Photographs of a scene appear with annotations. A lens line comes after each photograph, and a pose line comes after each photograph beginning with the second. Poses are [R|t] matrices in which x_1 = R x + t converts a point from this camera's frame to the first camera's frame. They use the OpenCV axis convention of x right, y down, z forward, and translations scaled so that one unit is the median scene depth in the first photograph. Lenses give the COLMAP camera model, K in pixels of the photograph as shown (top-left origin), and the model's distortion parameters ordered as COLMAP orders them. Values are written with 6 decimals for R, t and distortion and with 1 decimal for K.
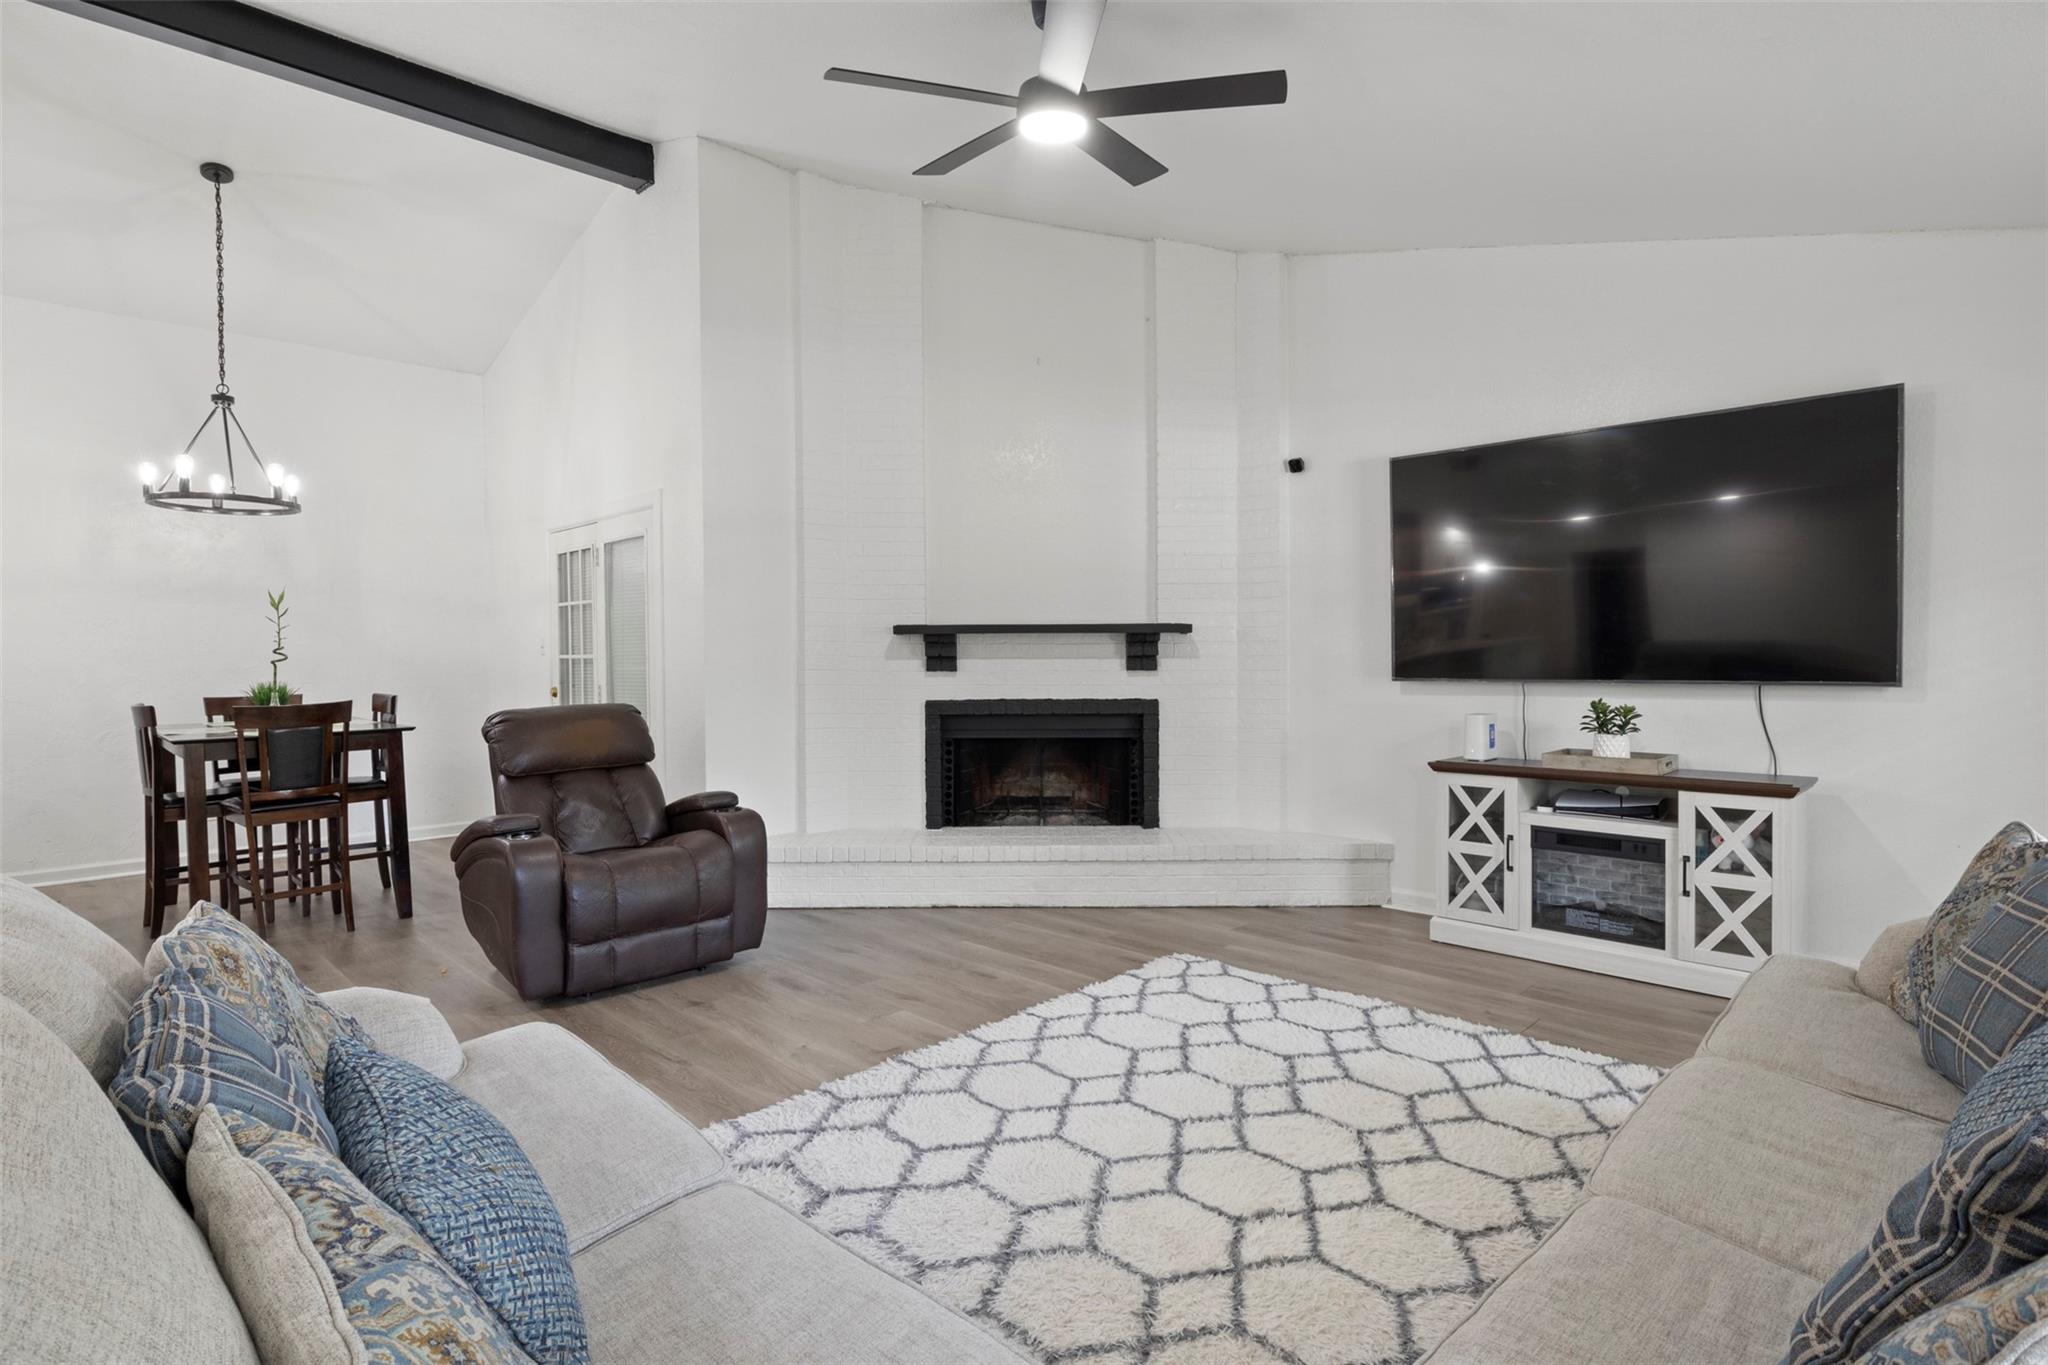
lens RADIAL K [[1028.1, 0, 1024.0], [0, 1028.1, 682.5], [0, 0, 1]] dist [-0.007766, -0.000886]
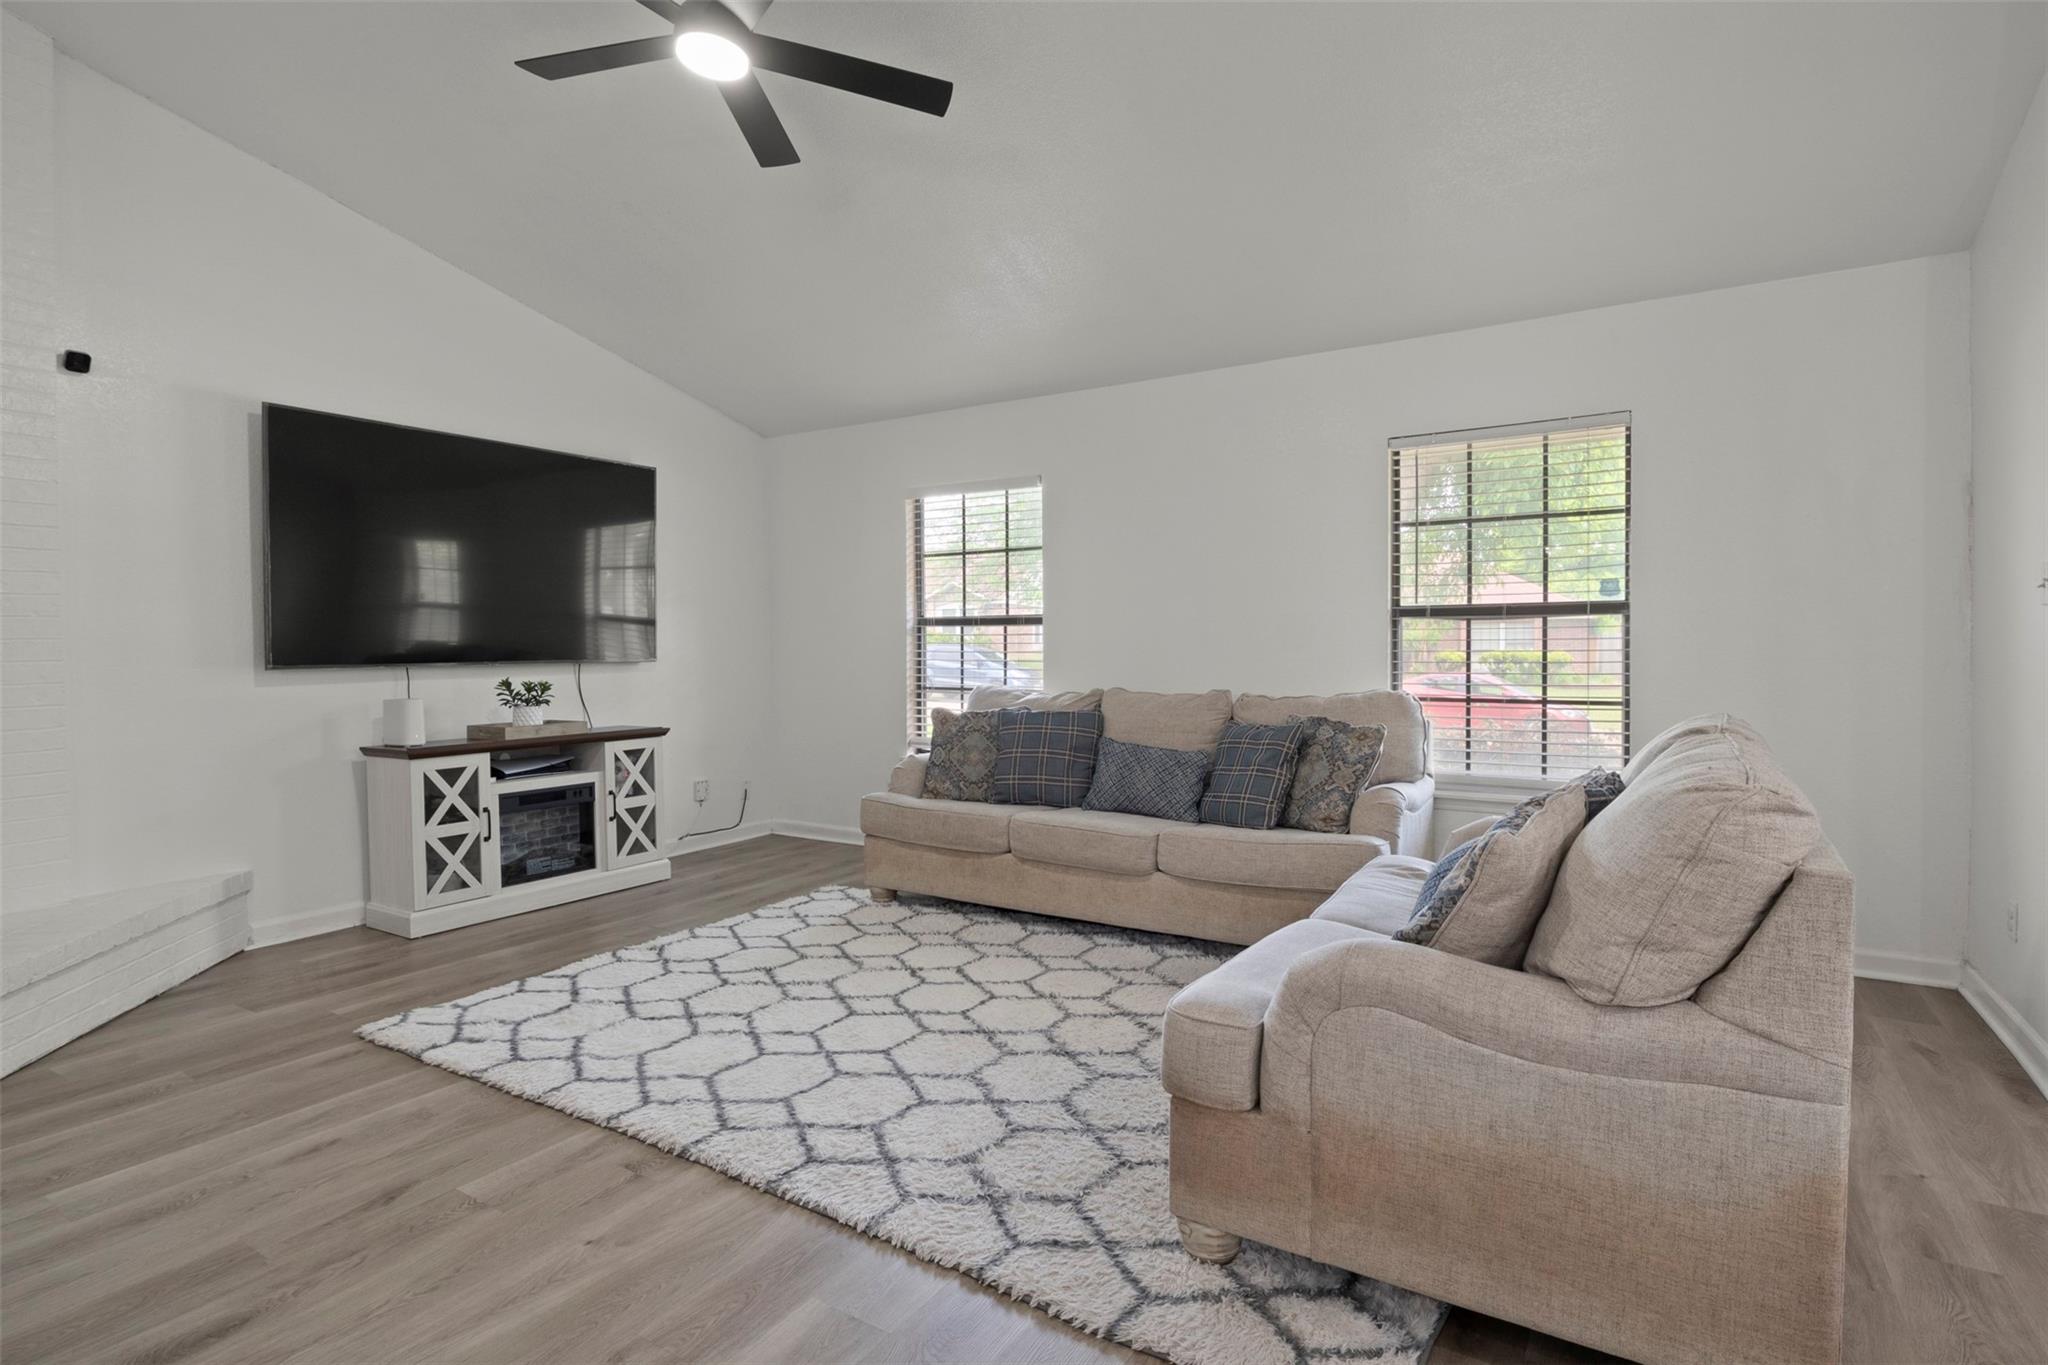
lens RADIAL K [[1028.1, 0, 1024.0], [0, 1028.1, 682.5], [0, 0, 1]] dist [-0.007766, -0.000886]
pose [[-0.225529, -0.022450, 0.973978, -0.680788], [0.039018, 0.998724, 0.032055, 0.006588], [-0.973455, 0.045232, -0.224365, 0.683176]]
